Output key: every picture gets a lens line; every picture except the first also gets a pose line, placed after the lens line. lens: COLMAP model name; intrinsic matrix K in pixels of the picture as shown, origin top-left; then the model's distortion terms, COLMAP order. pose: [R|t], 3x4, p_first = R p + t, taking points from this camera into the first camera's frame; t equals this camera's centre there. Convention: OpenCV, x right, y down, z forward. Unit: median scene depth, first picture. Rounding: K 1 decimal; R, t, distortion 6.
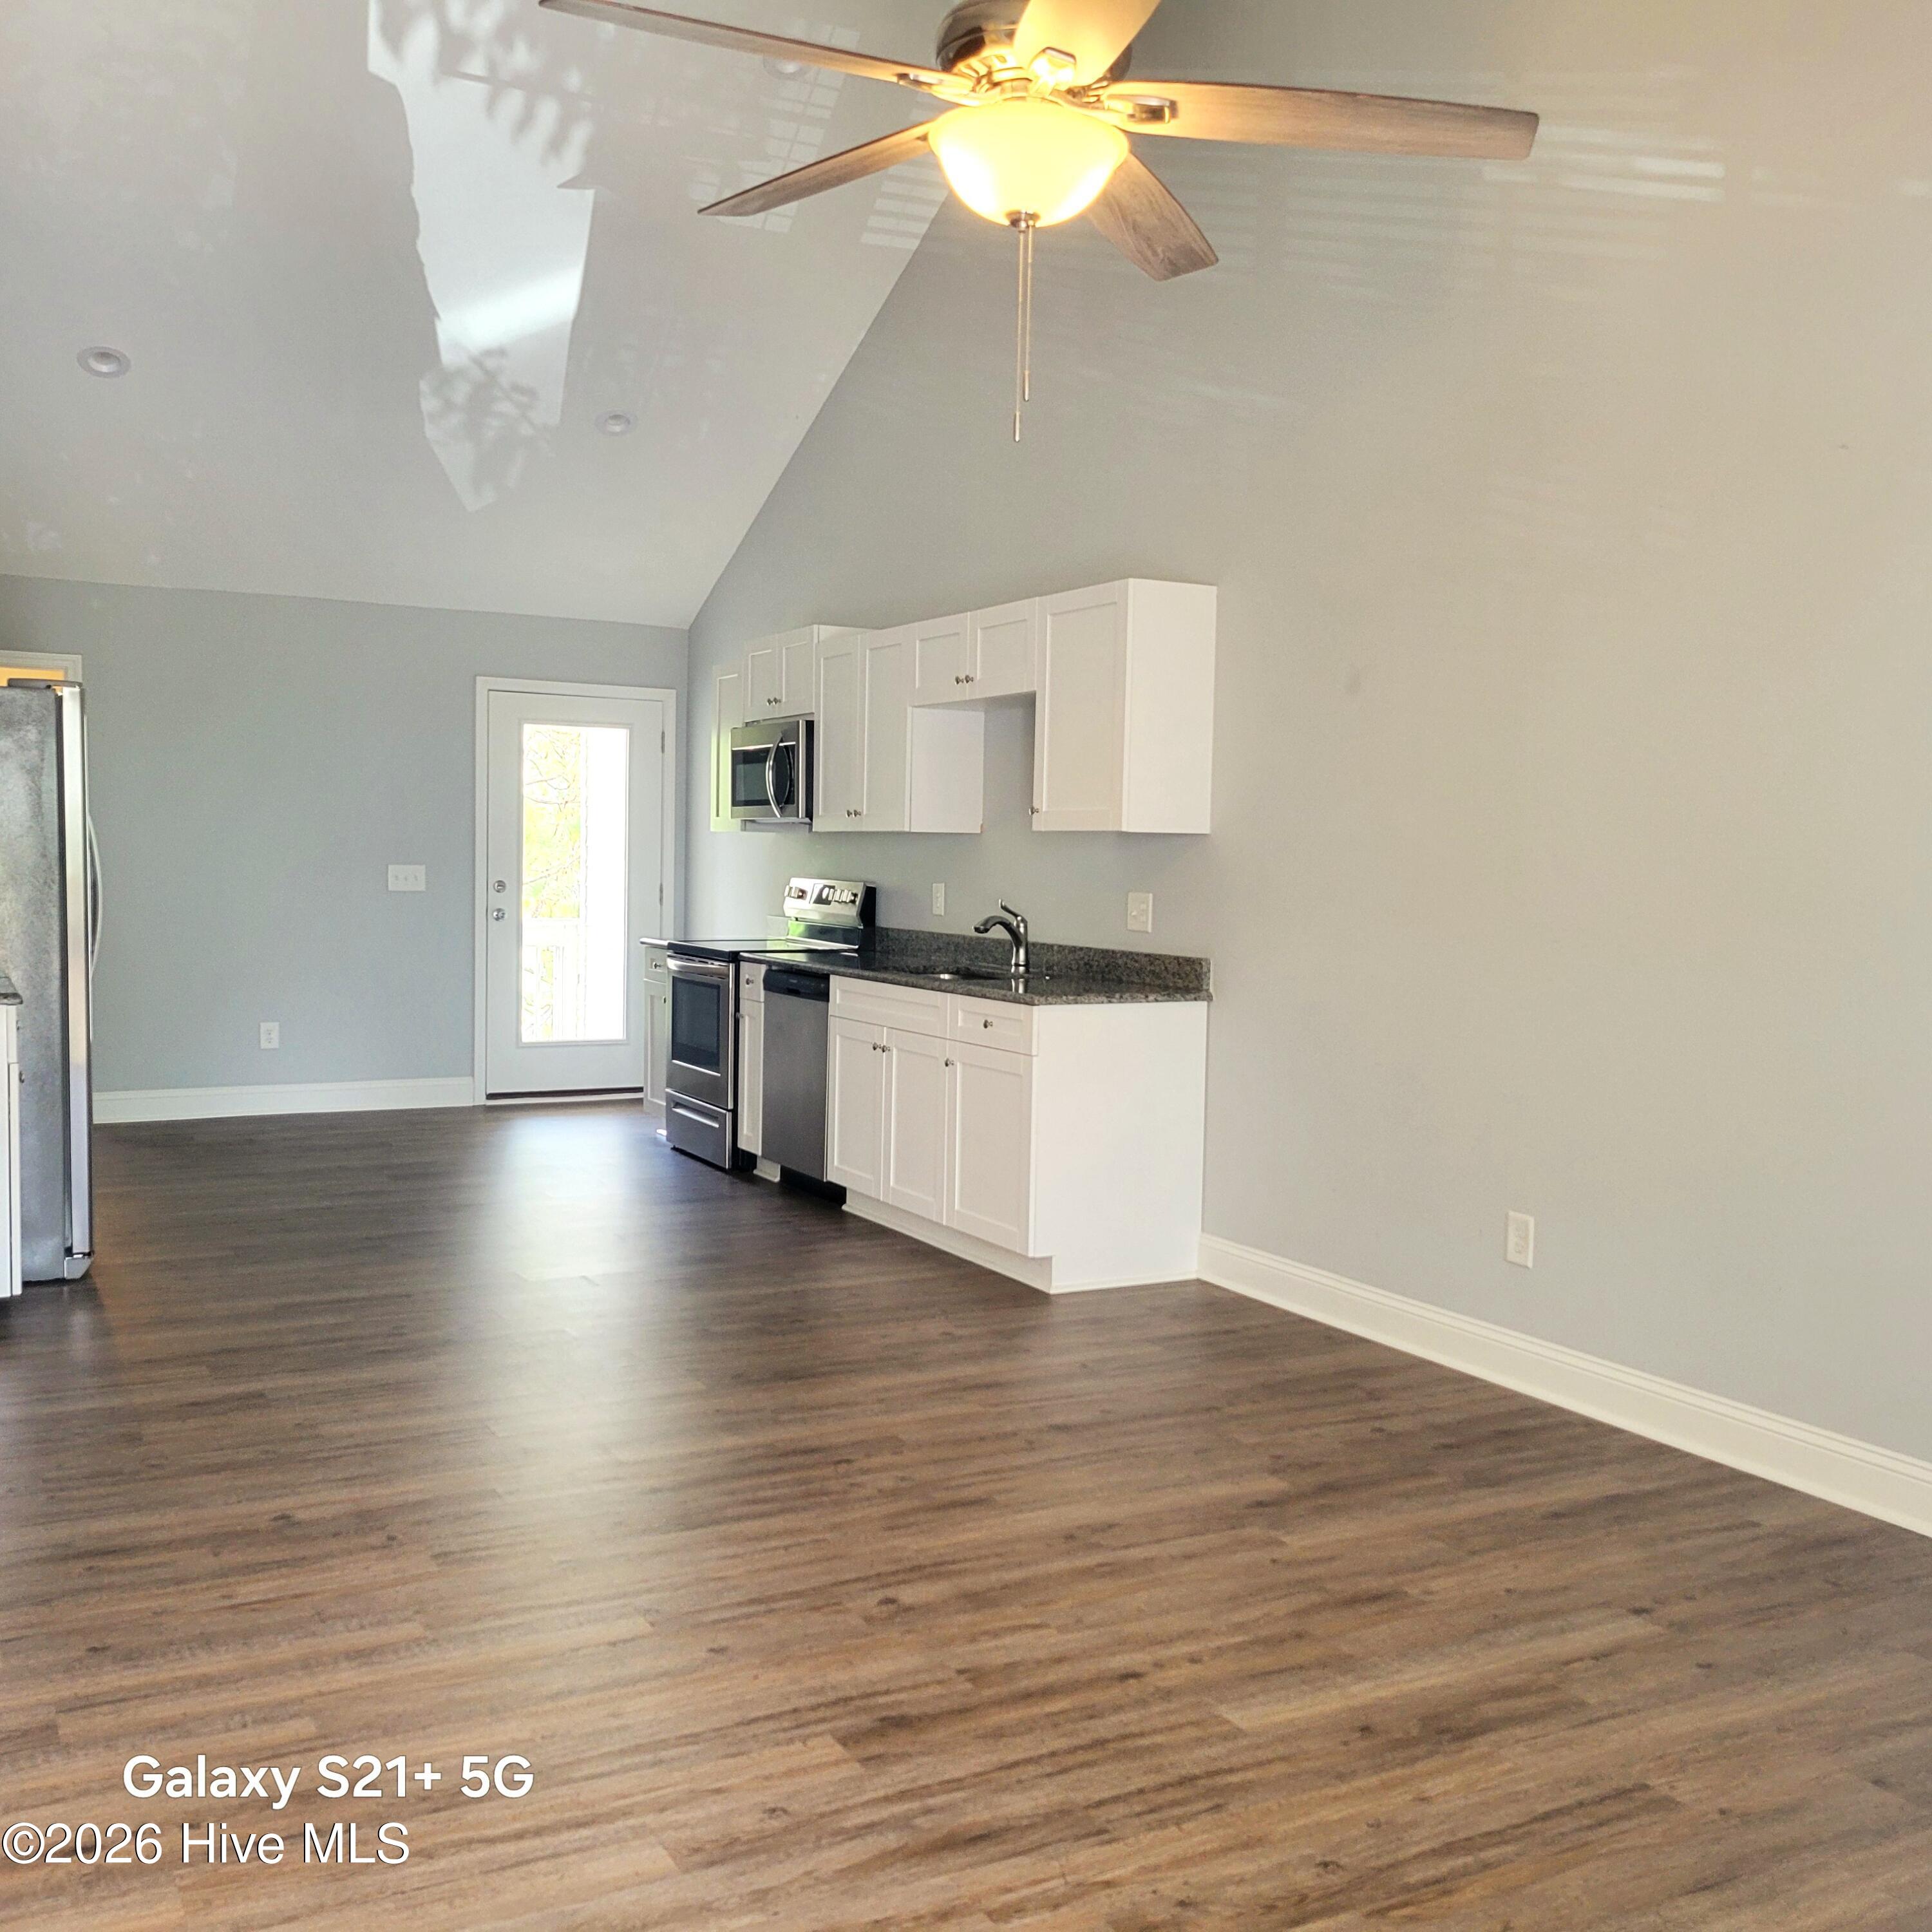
lens RADIAL K [[1910.3, 0, 940.7], [0, 1910.3, 943.0], [0, 0, 1]] dist [0.049243, -0.022694]
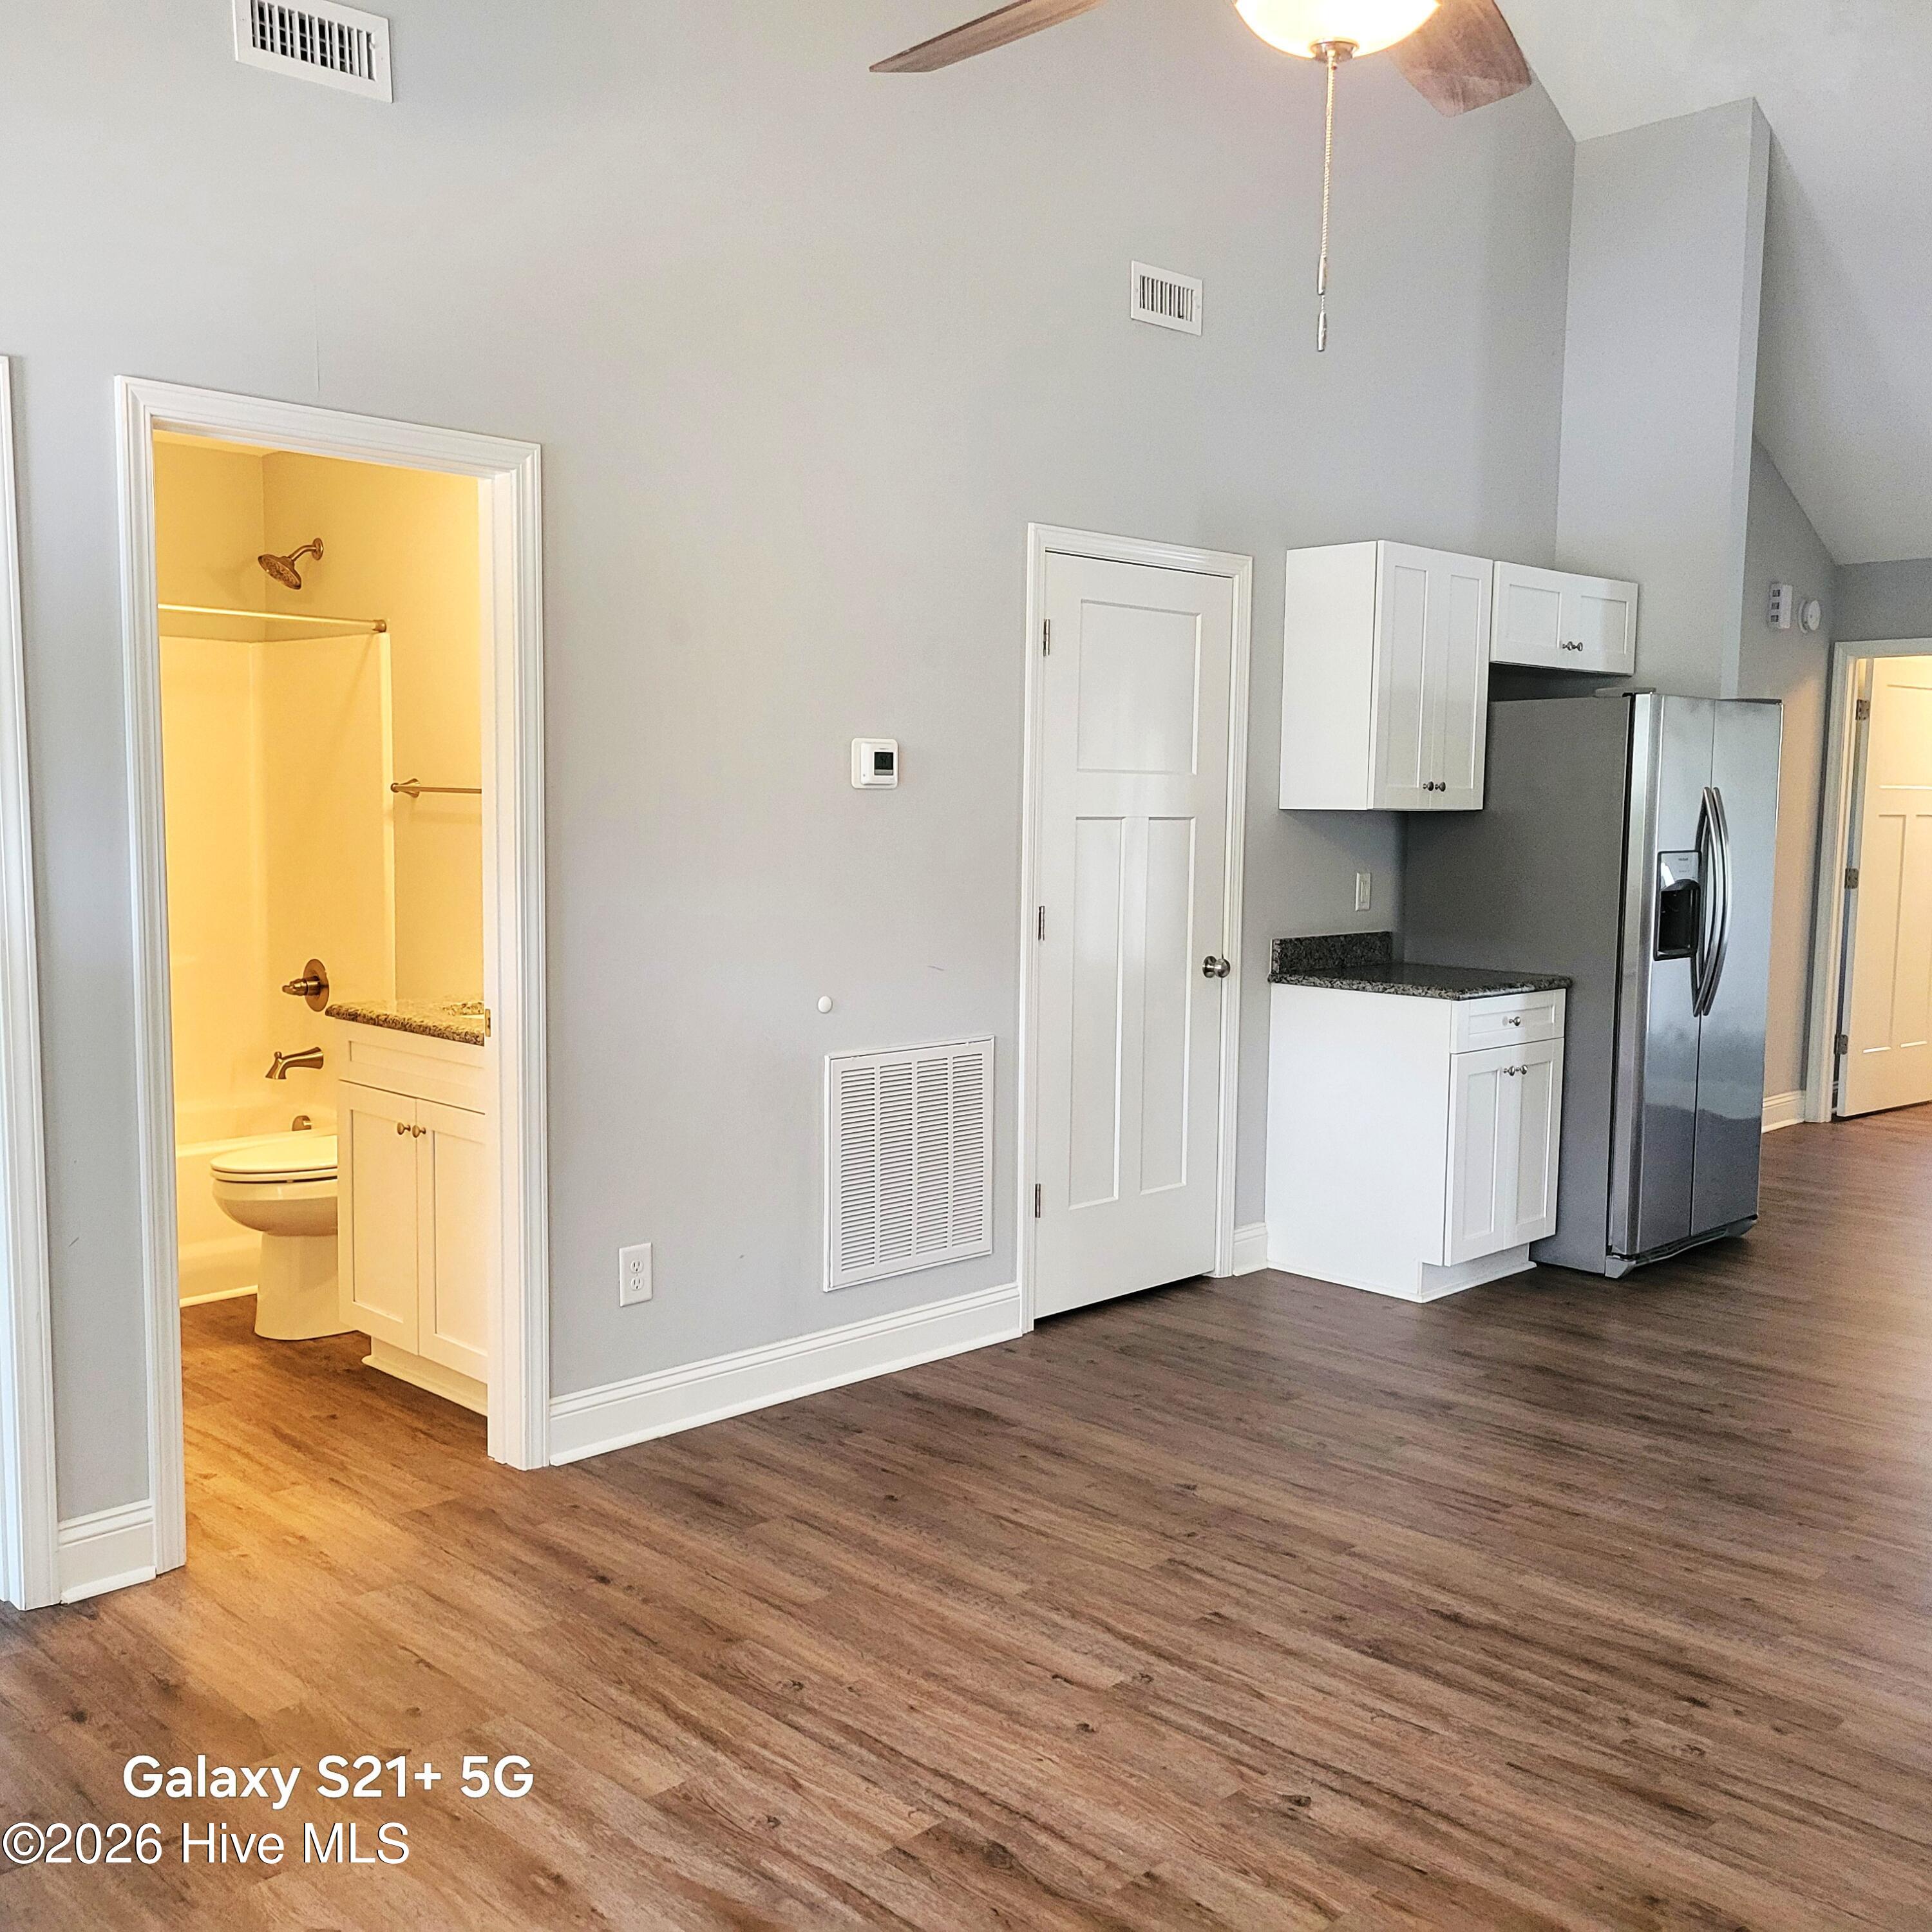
lens RADIAL K [[1910.3, 0, 940.7], [0, 1910.3, 943.0], [0, 0, 1]] dist [0.049243, -0.022694]
pose [[0.290612, 0.061021, -0.954893, 0.705637], [-0.051643, 0.997510, 0.048028, -0.058767], [0.955446, 0.035356, 0.293040, 0.600211]]
